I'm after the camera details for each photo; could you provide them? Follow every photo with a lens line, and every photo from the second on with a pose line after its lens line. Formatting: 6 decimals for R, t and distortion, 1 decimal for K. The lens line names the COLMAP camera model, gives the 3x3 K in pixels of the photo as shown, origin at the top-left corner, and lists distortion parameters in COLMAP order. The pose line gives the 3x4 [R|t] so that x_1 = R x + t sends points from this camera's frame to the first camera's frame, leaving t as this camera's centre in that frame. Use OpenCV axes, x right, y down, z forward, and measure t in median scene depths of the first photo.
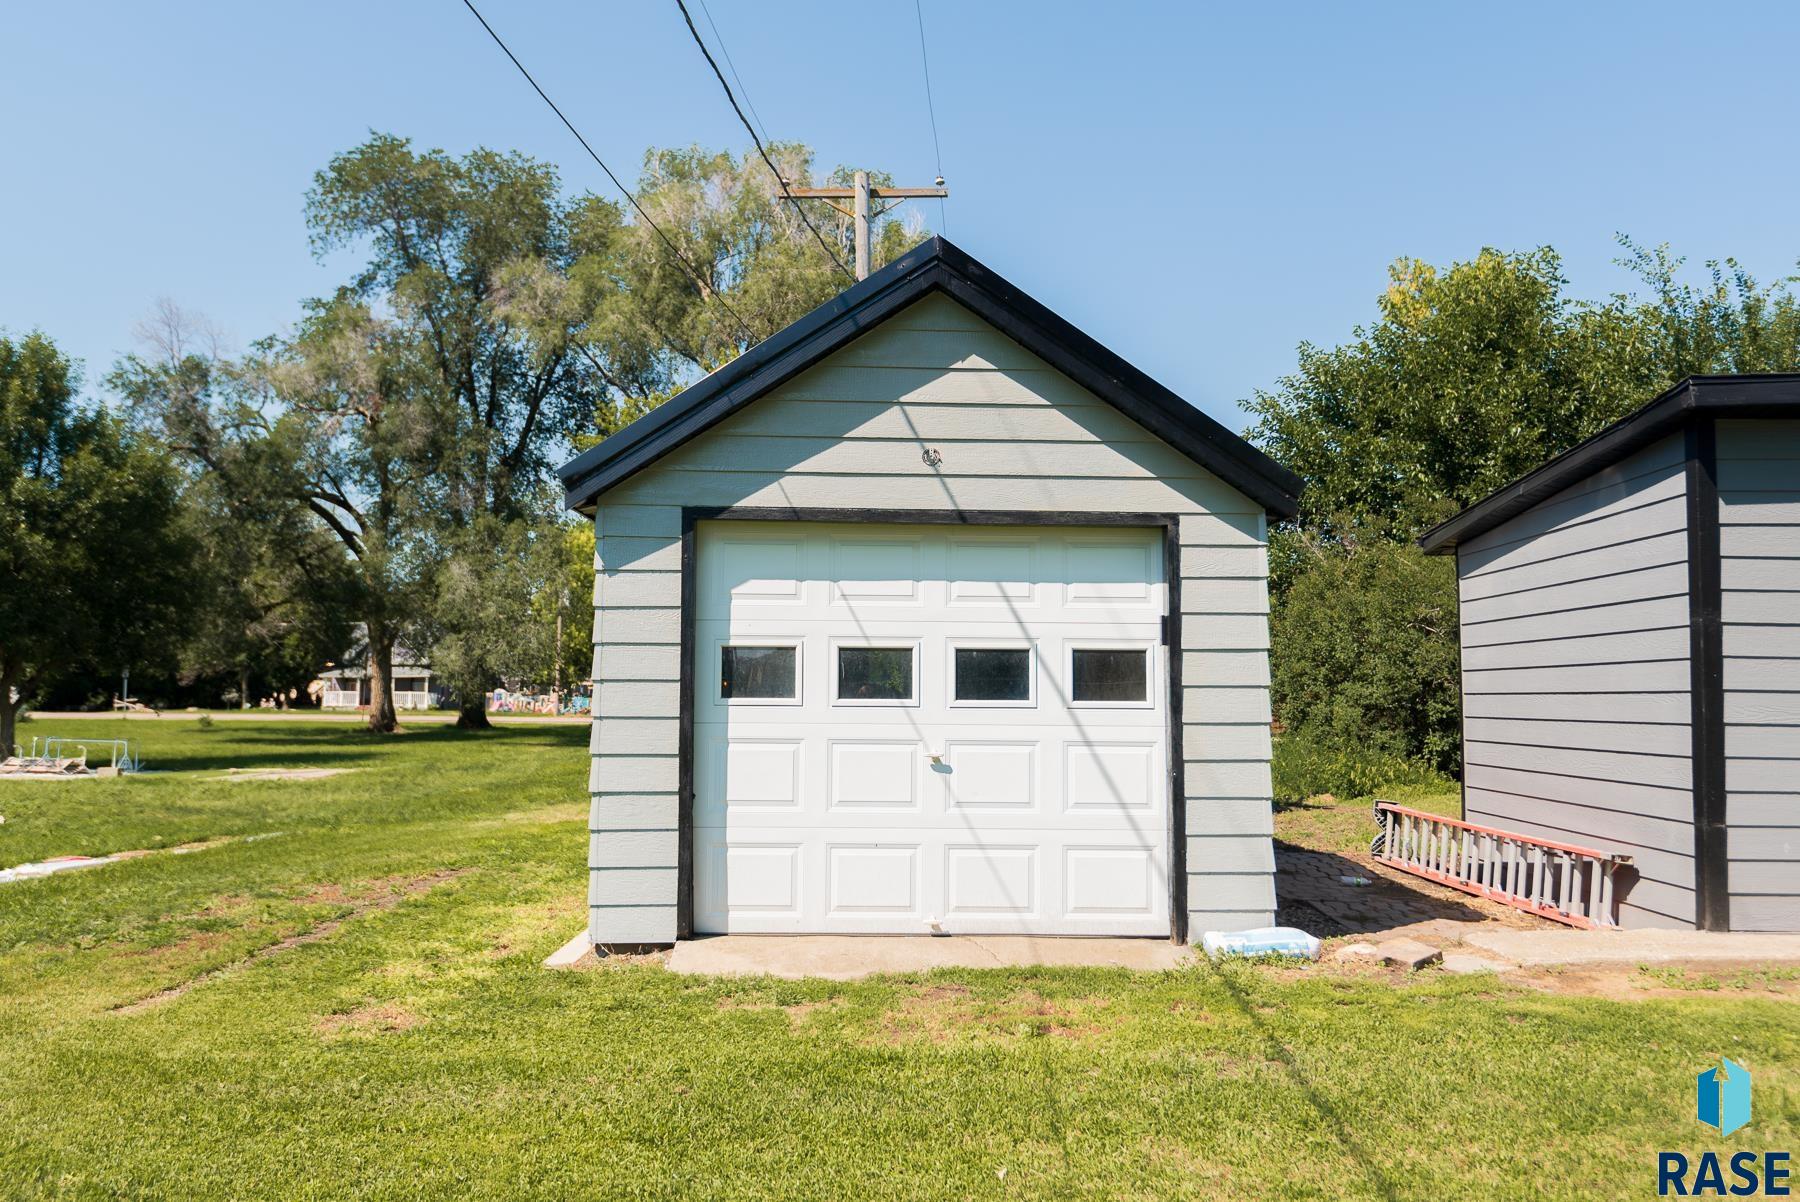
lens RADIAL K [[1396.2, 0, 900.0], [0, 1396.2, 601.0], [0, 0, 1]] dist [0.008166, 0.001604]
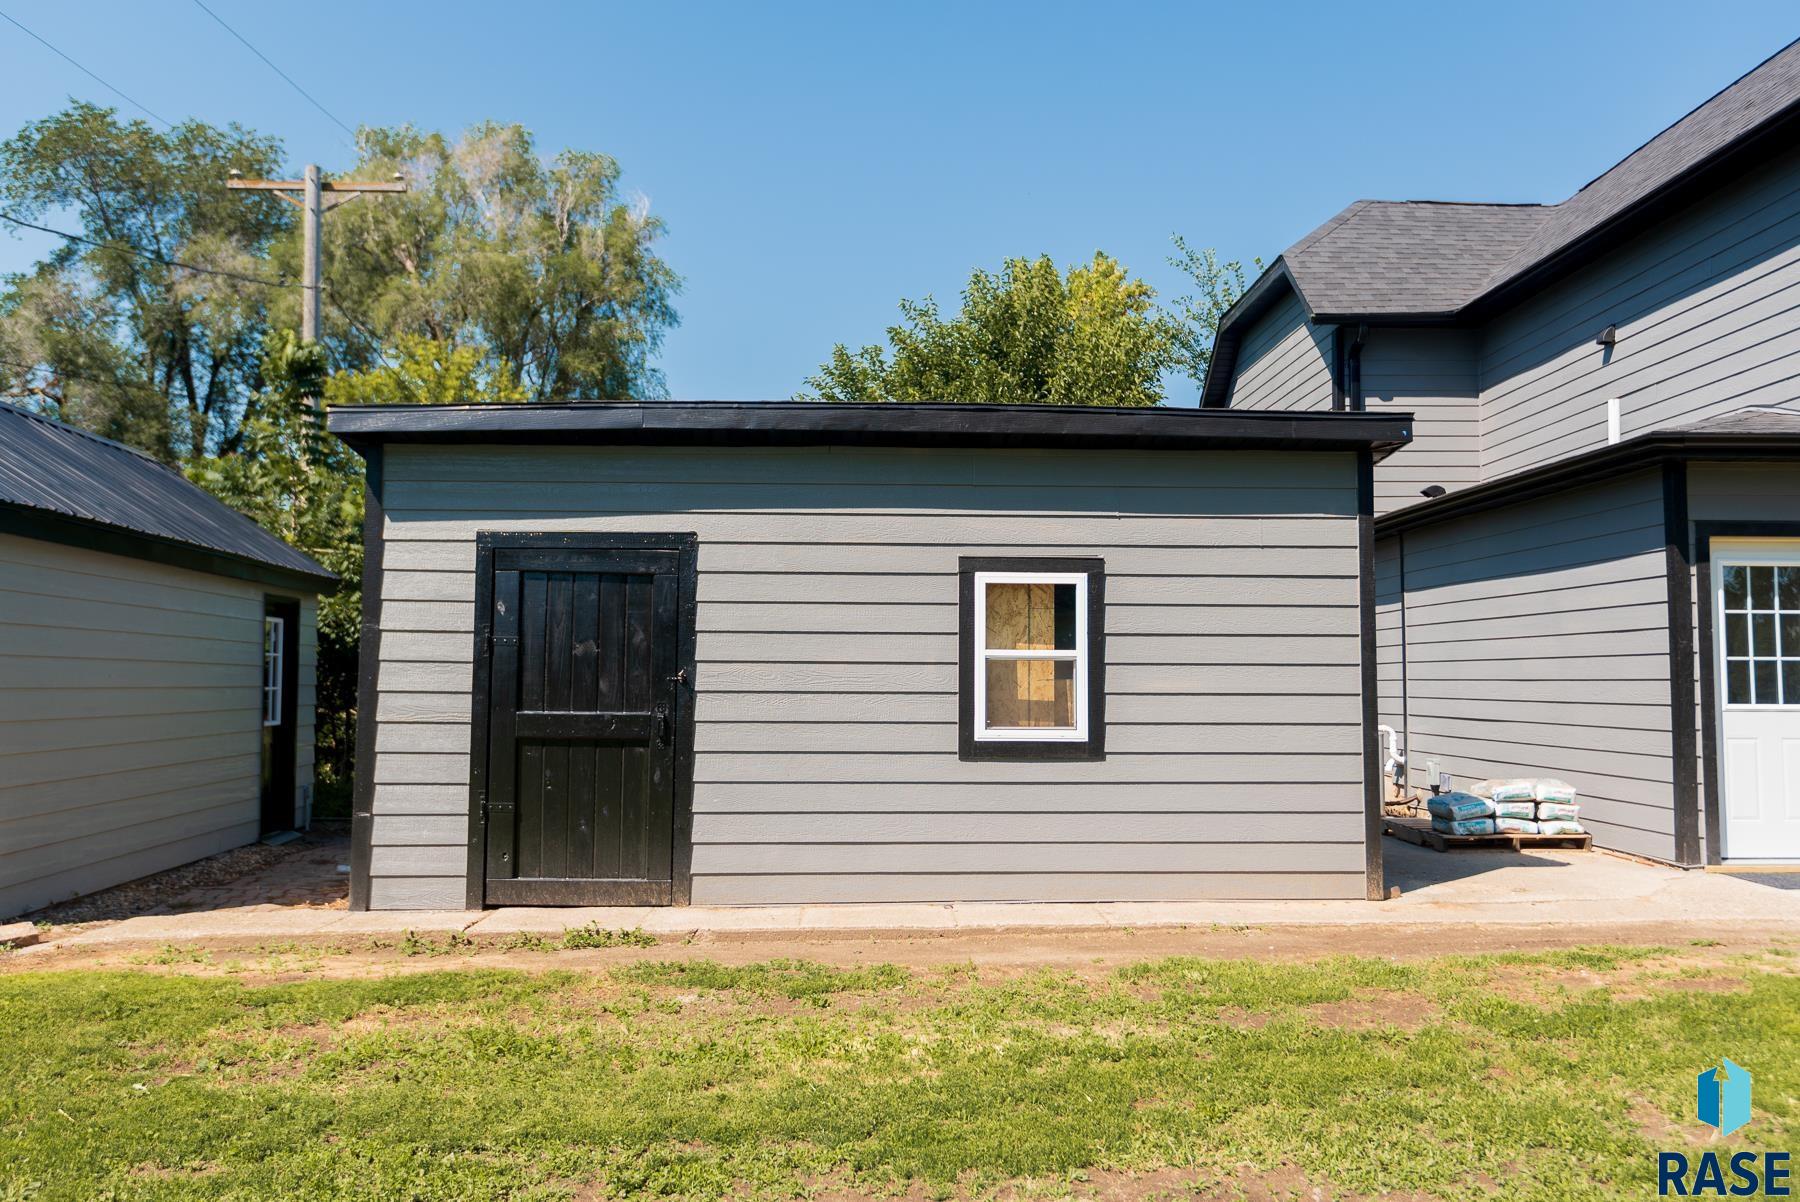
lens RADIAL K [[1428.2, 0, 900.0], [0, 1428.2, 601.0], [0, 0, 1]] dist [0.009606, 0.002338]
pose [[0.997814, 0.000366, 0.066088, 0.145978], [-0.000957, 0.999960, 0.008916, -0.002769], [-0.066082, -0.008960, 0.997774, -0.022390]]
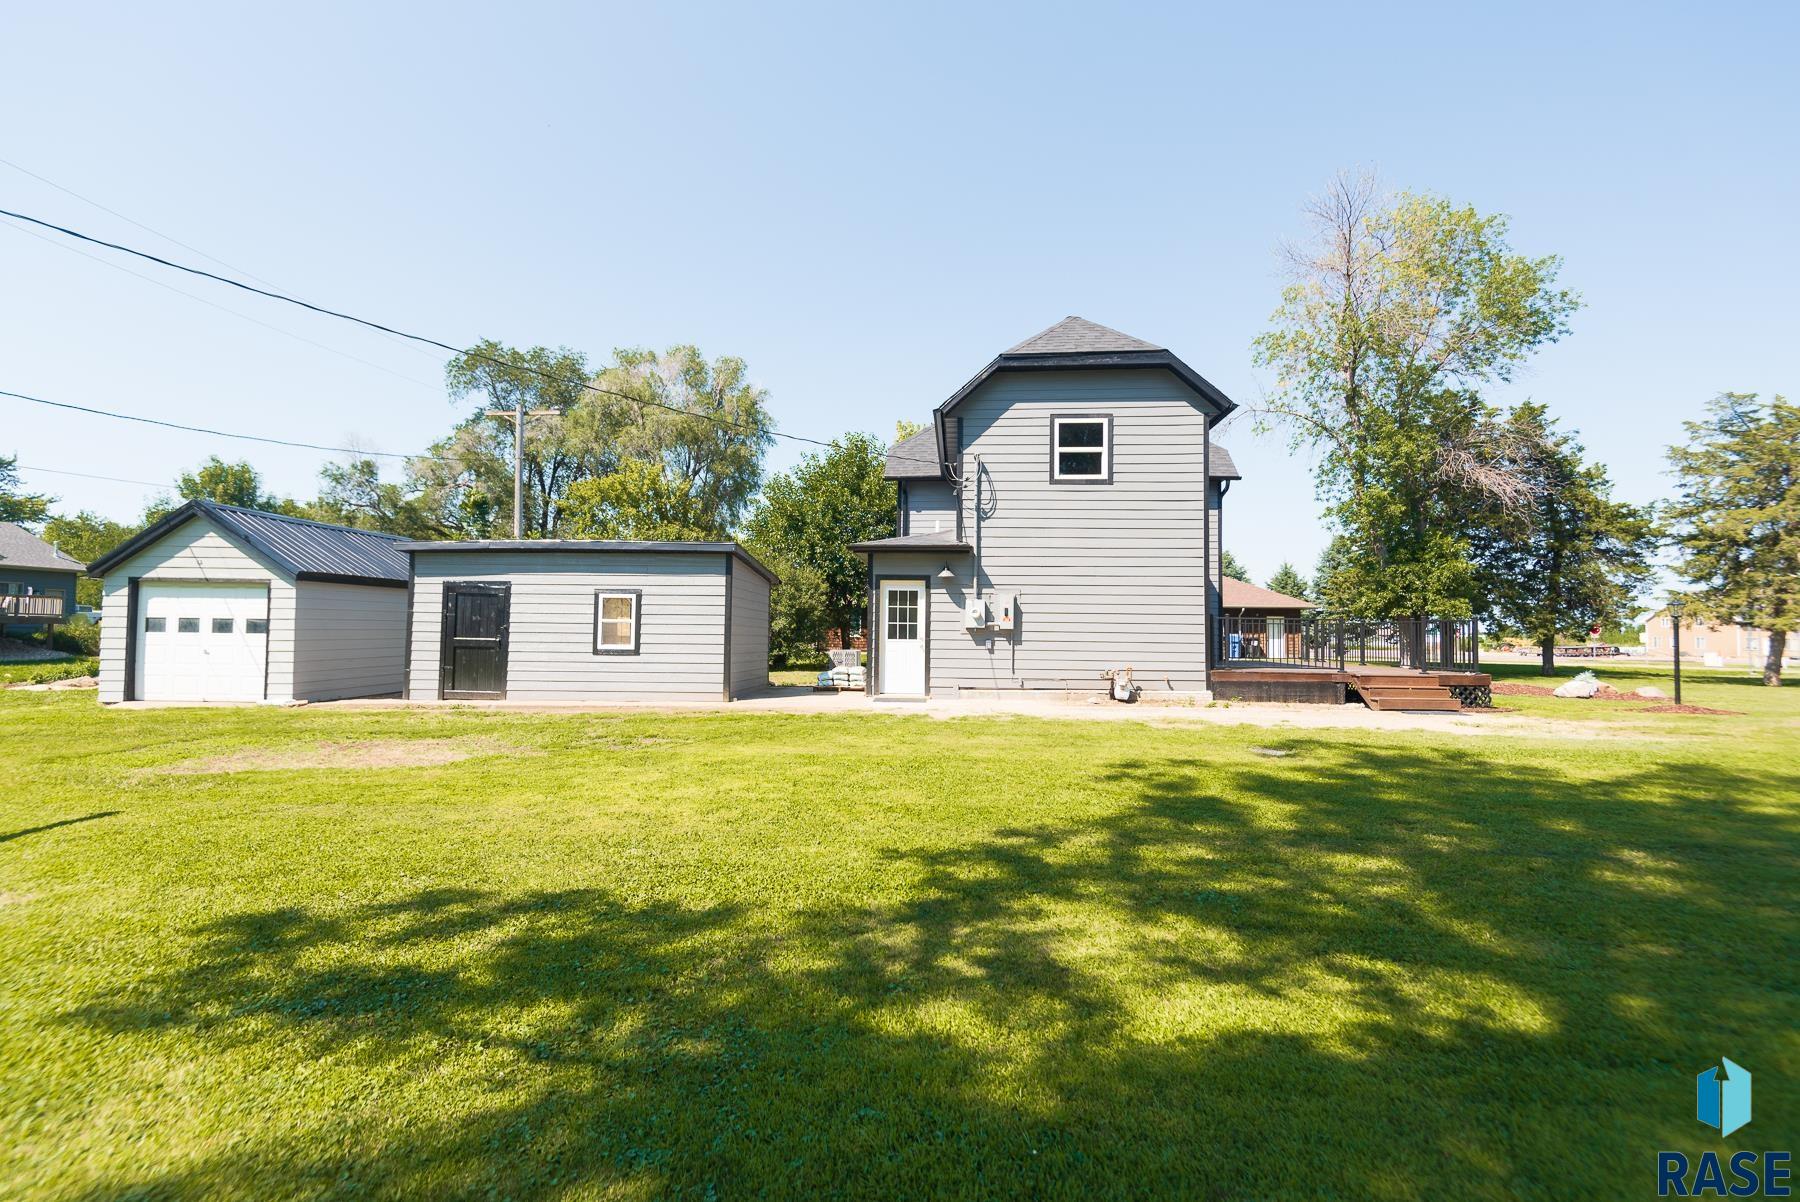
lens RADIAL K [[829.1, 0, 900.0], [0, 829.1, 601.0], [0, 0, 1]] dist [0.027479, -0.020499]
pose [[0.999054, 0.002975, -0.043389, 0.298283], [-0.001638, 0.999524, 0.030815, -0.012201], [0.043460, -0.030715, 0.998583, -0.159707]]
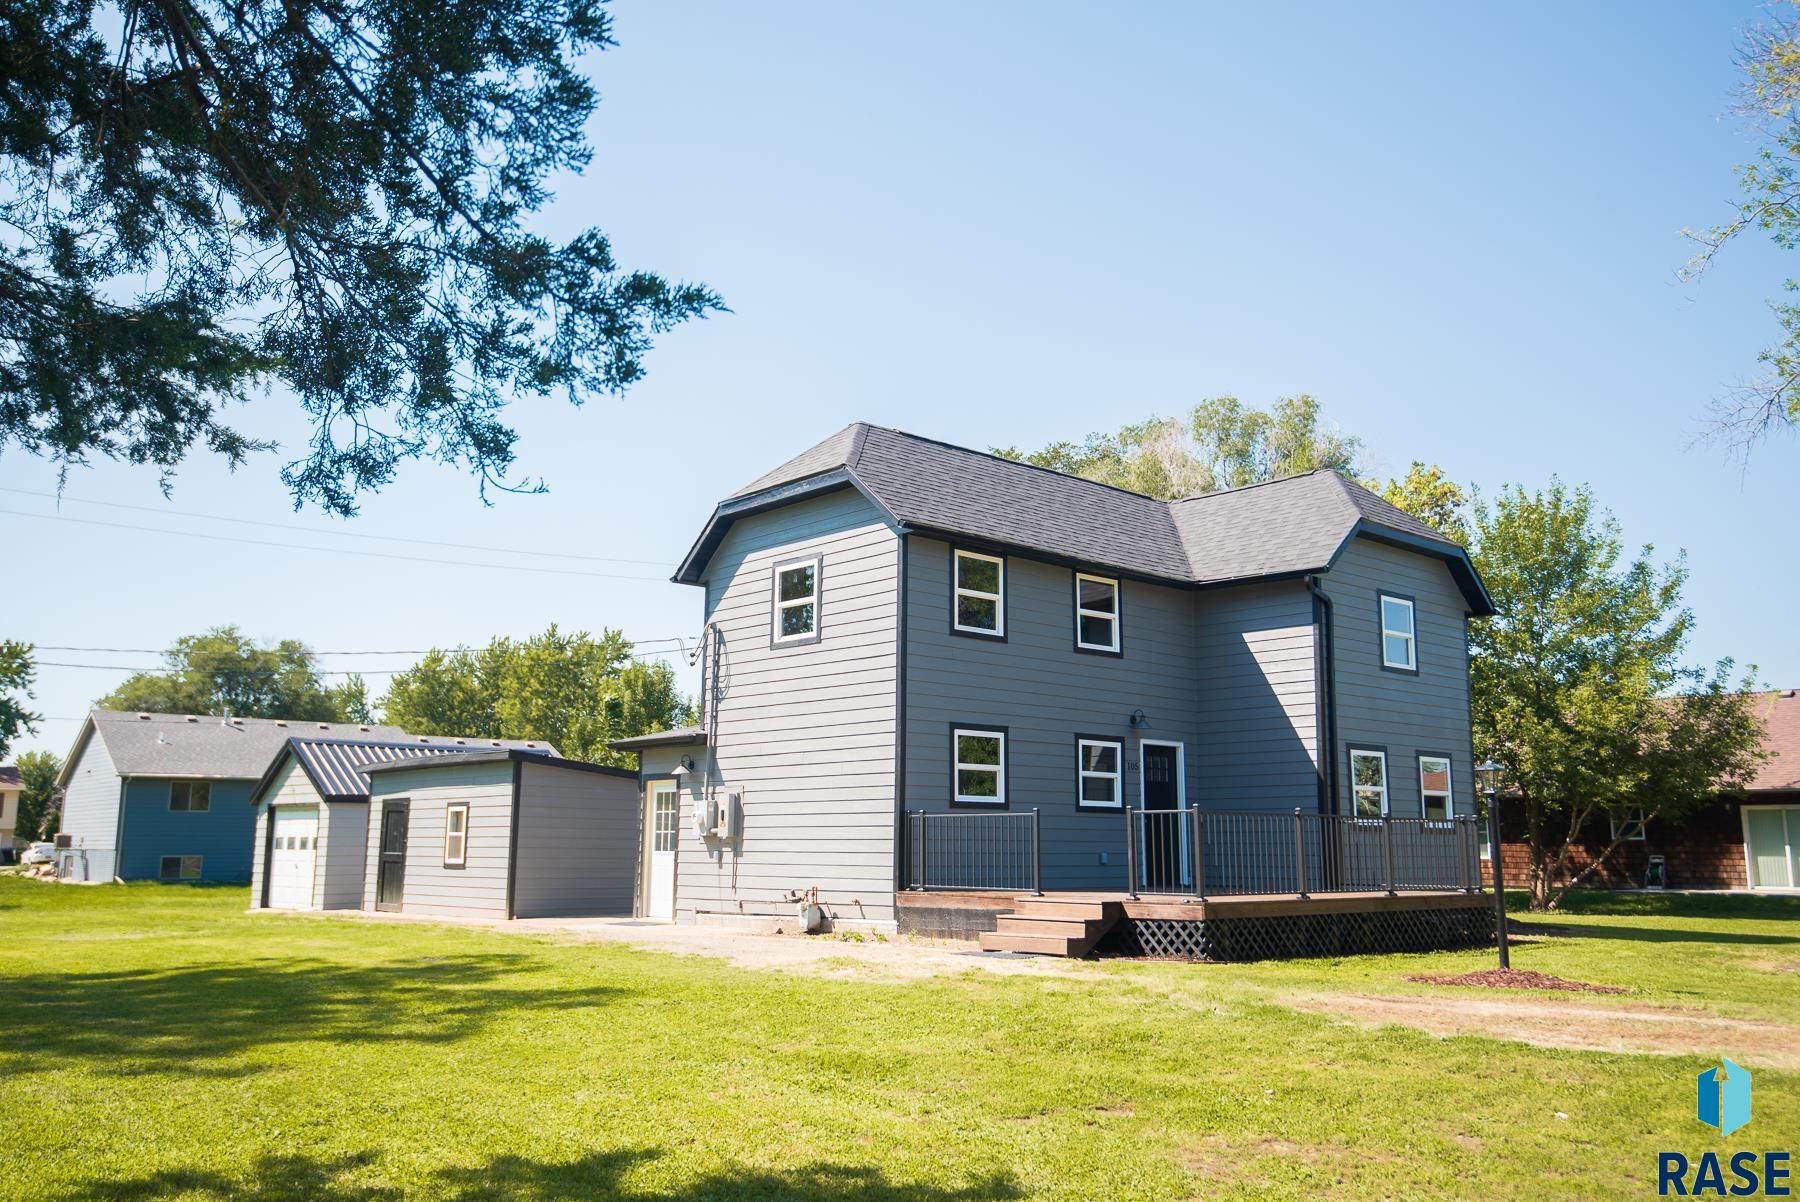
lens RADIAL K [[1474.2, 0, 900.0], [0, 1474.2, 601.0], [0, 0, 1]] dist [0.029038, -0.000523]
pose [[0.689079, -0.123142, -0.714147, 0.709487], [0.051647, 0.991296, -0.121098, -0.005603], [0.722844, 0.046563, 0.689441, -0.116683]]
